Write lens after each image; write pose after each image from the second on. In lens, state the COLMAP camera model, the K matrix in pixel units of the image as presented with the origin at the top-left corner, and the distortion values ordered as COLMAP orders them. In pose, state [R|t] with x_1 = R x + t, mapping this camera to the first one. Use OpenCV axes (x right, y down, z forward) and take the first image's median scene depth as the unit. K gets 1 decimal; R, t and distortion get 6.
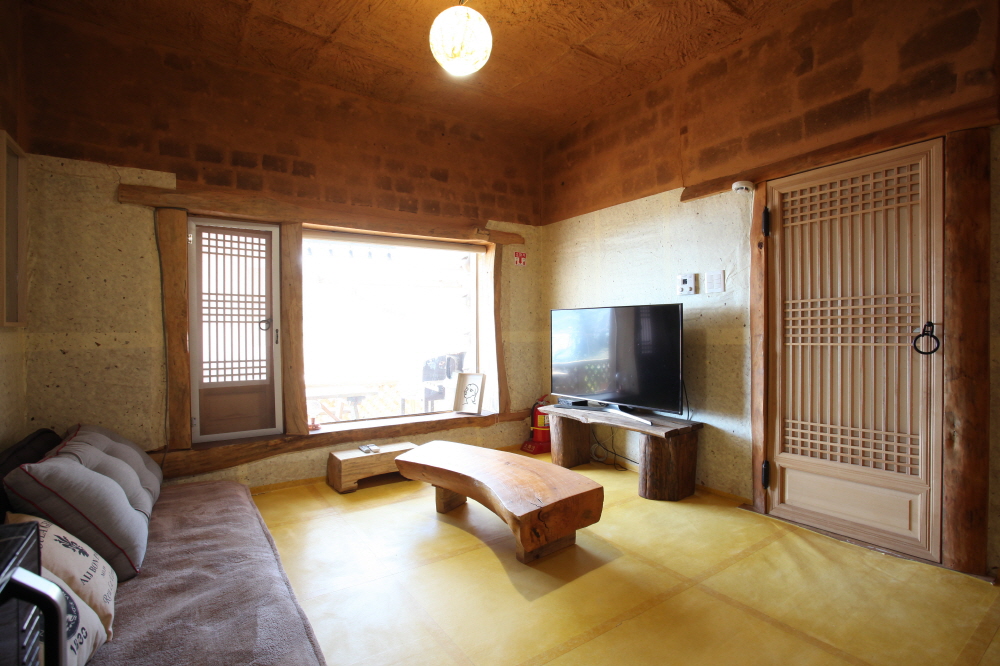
lens RADIAL K [[489.2, 0, 504.3], [0, 489.2, 336.5], [0, 0, 1]] dist [-0.078045, 0.038622]
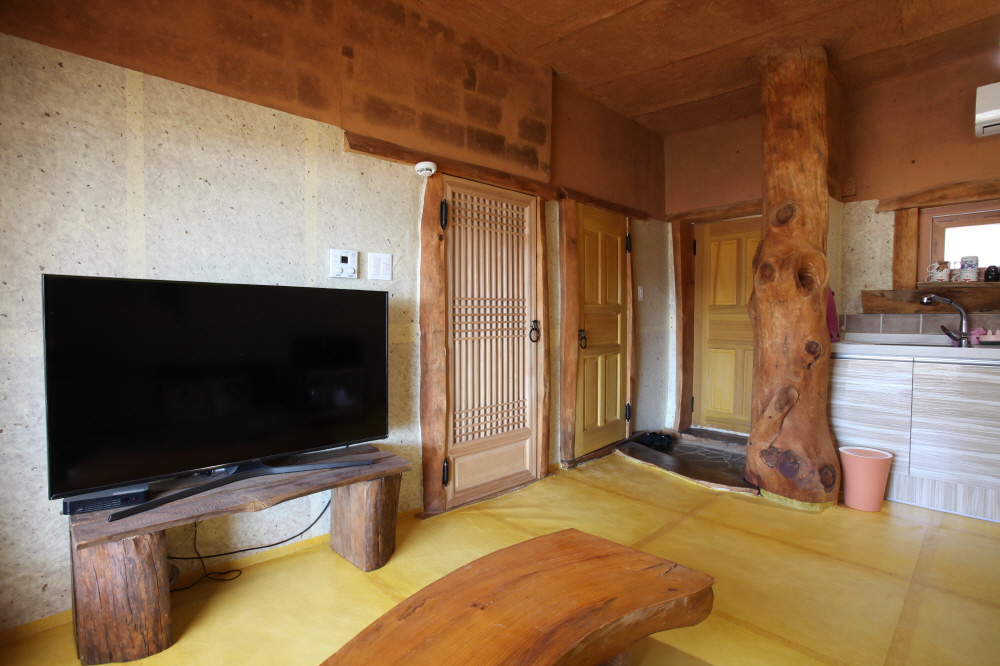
lens RADIAL K [[480.5, 0, 509.8], [0, 480.5, 338.5], [0, 0, 1]] dist [-0.073897, 0.035423]
pose [[-0.163441, -0.033241, 0.985993, -0.417516], [0.012285, 0.999286, 0.035726, -0.019606], [-0.986477, 0.017952, -0.162916, 0.969252]]
